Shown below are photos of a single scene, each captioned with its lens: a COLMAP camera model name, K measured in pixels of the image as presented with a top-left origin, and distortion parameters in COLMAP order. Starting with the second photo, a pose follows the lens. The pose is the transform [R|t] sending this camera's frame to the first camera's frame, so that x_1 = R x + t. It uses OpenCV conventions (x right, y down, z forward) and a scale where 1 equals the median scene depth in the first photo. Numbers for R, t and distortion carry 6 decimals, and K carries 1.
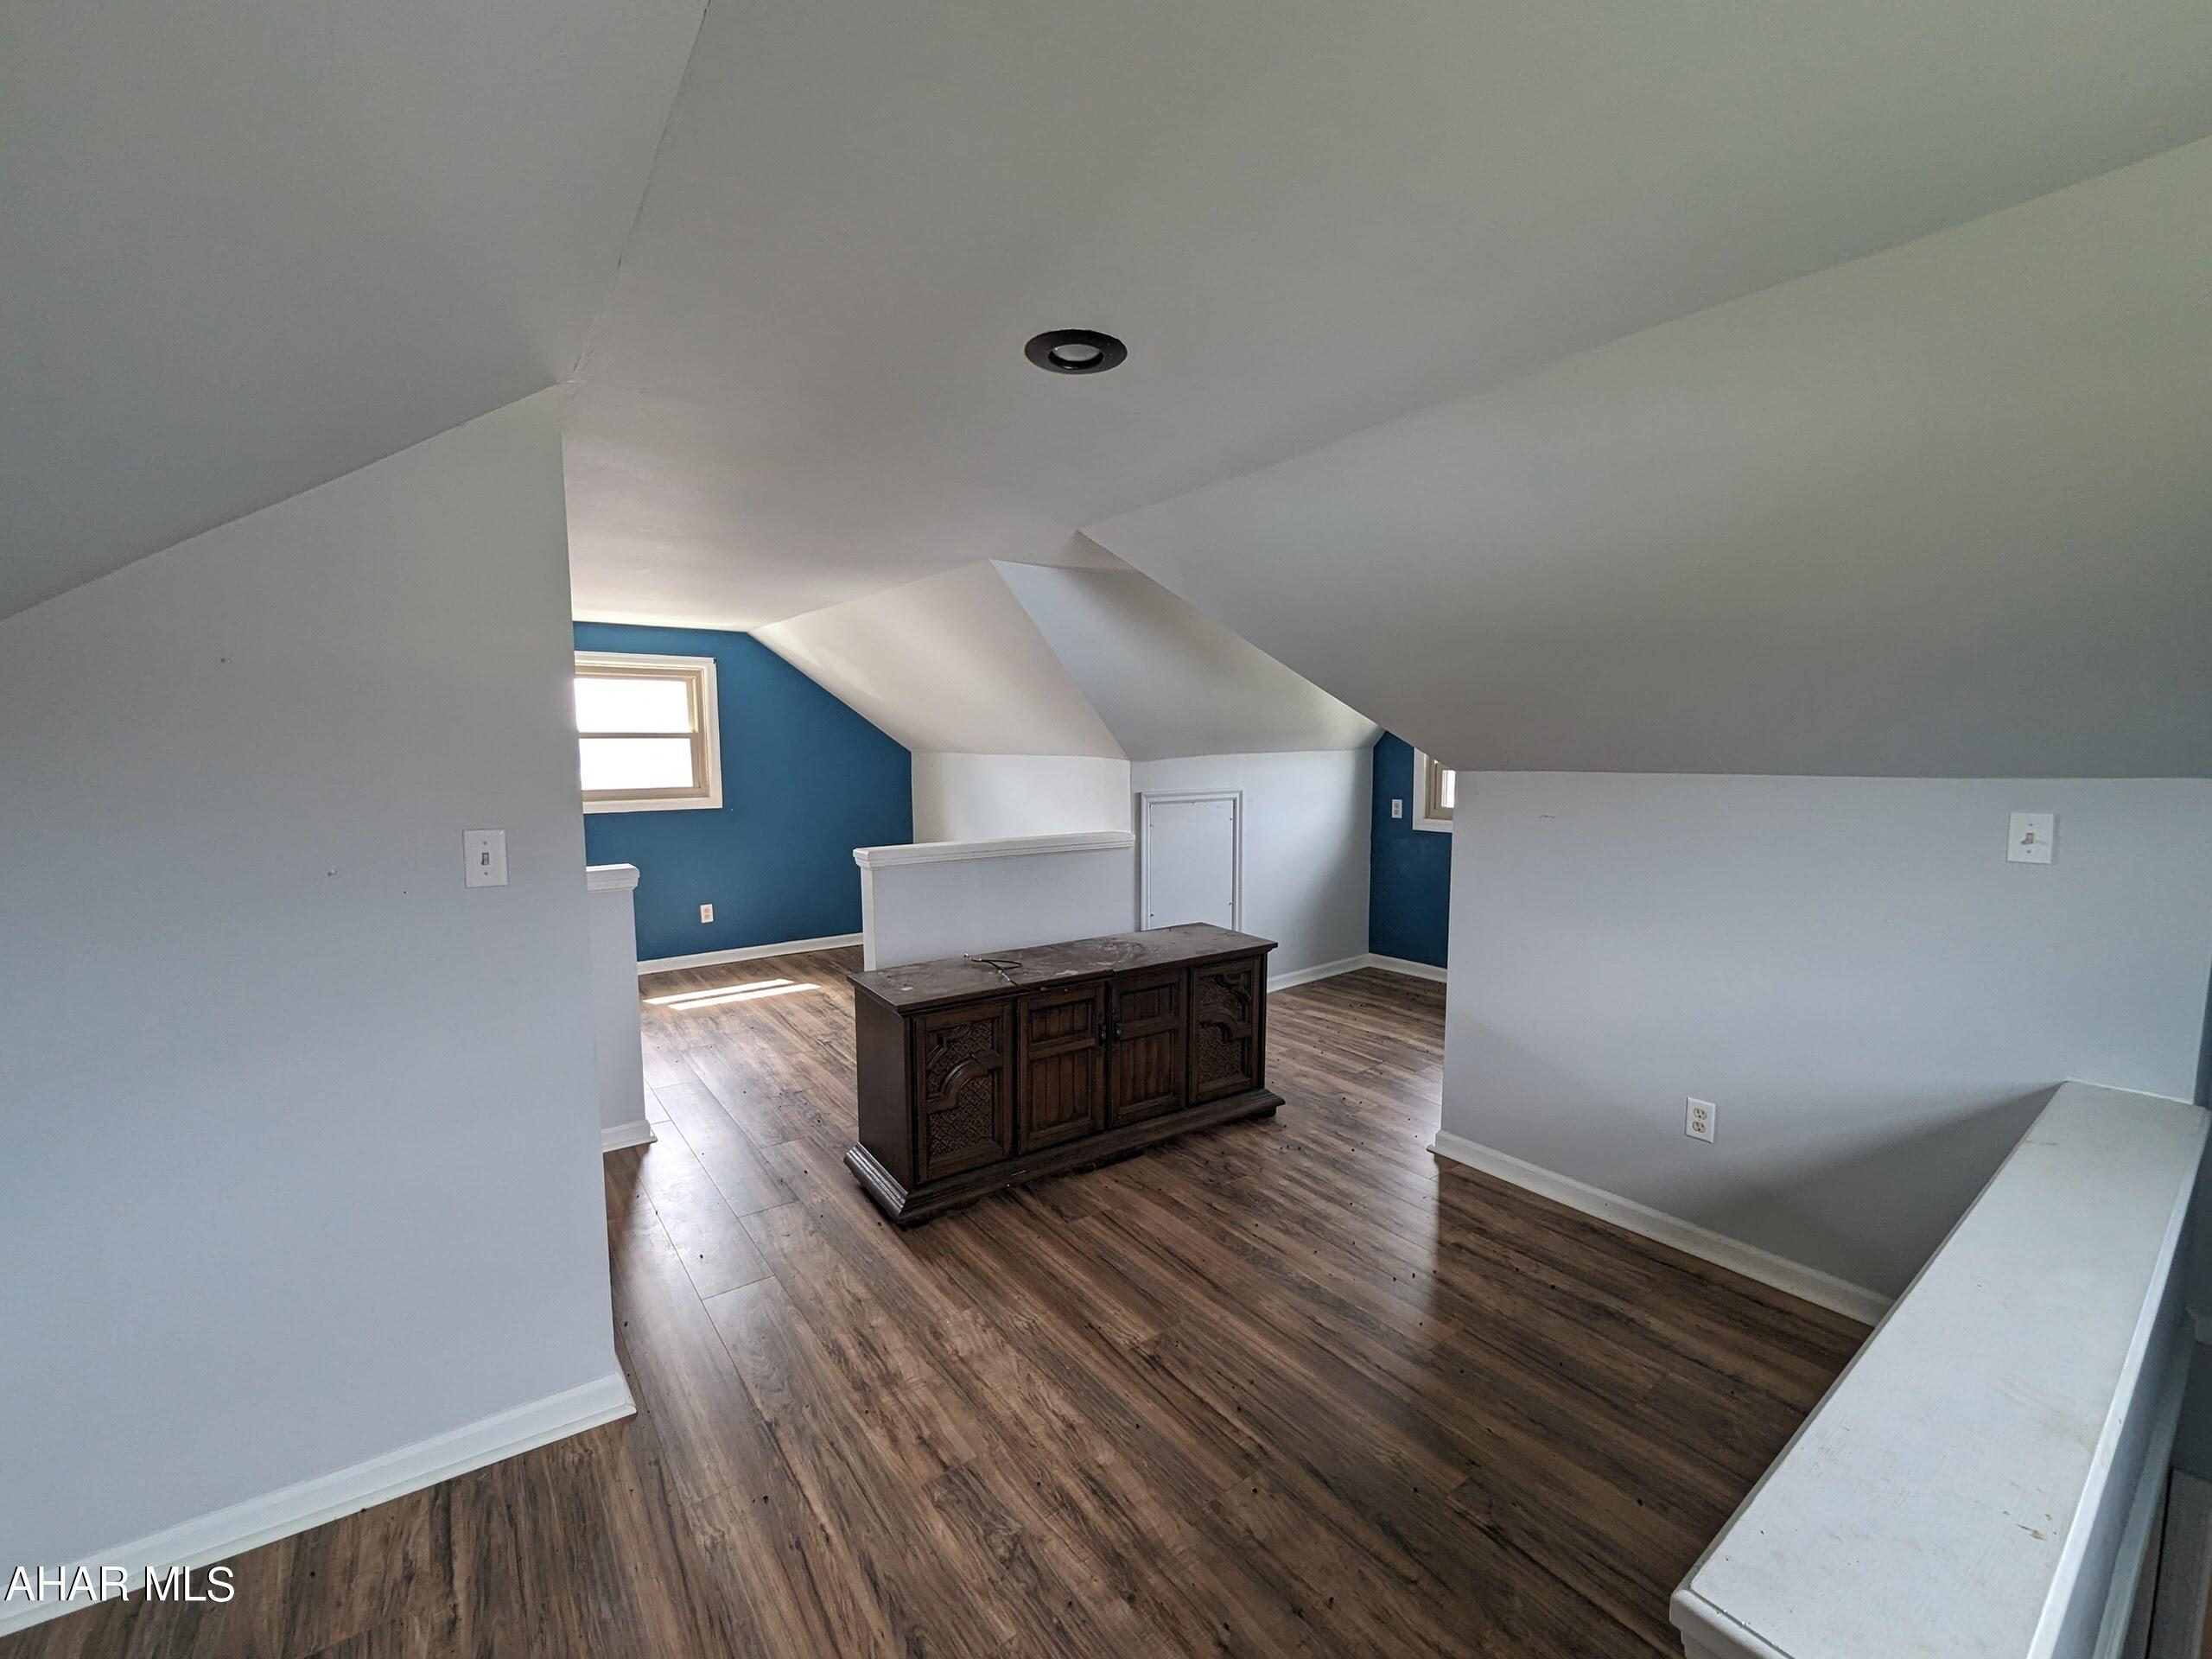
lens RADIAL K [[913.5, 0, 1114.7], [0, 913.5, 832.4], [0, 0, 1]] dist [0.003449, -0.000642]
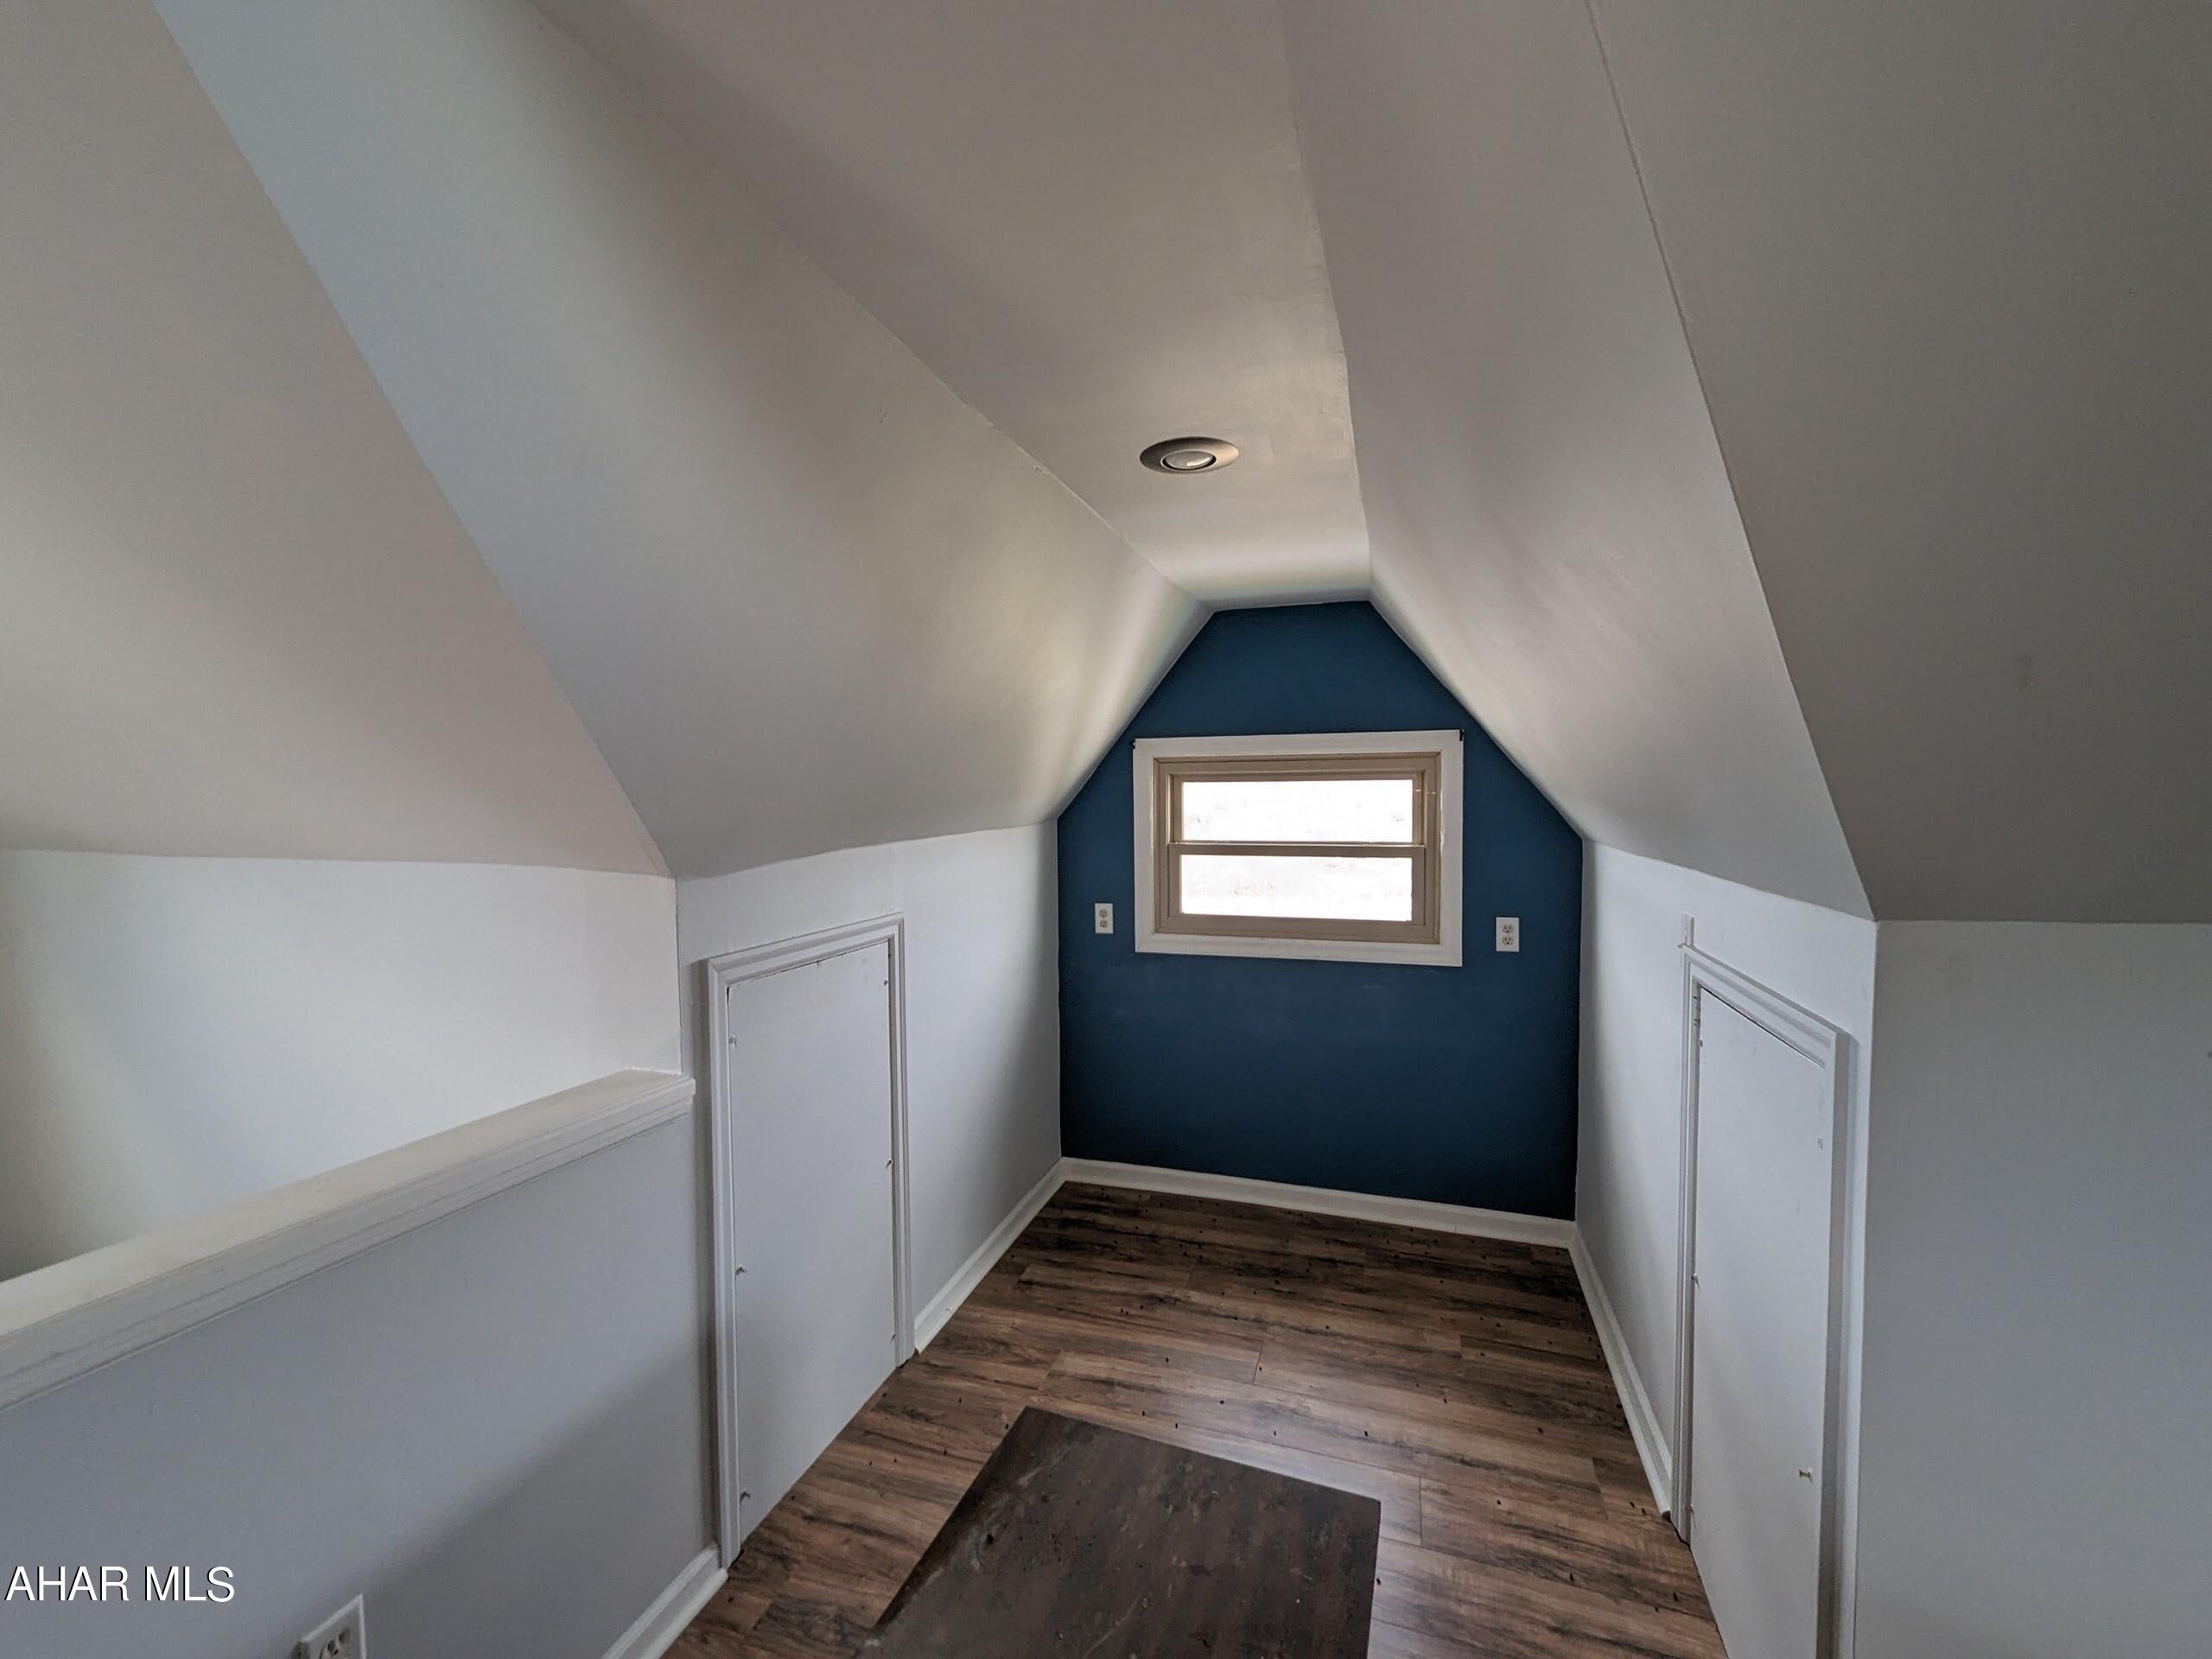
lens RADIAL K [[913.5, 0, 1101.2], [0, 913.5, 833.0], [0, 0, 1]] dist [0.003449, -0.000642]
pose [[0.820811, -0.025541, 0.570629, -0.044642], [0.057969, 0.997567, -0.038734, -0.063396], [-0.568251, 0.064873, 0.820294, 0.526559]]
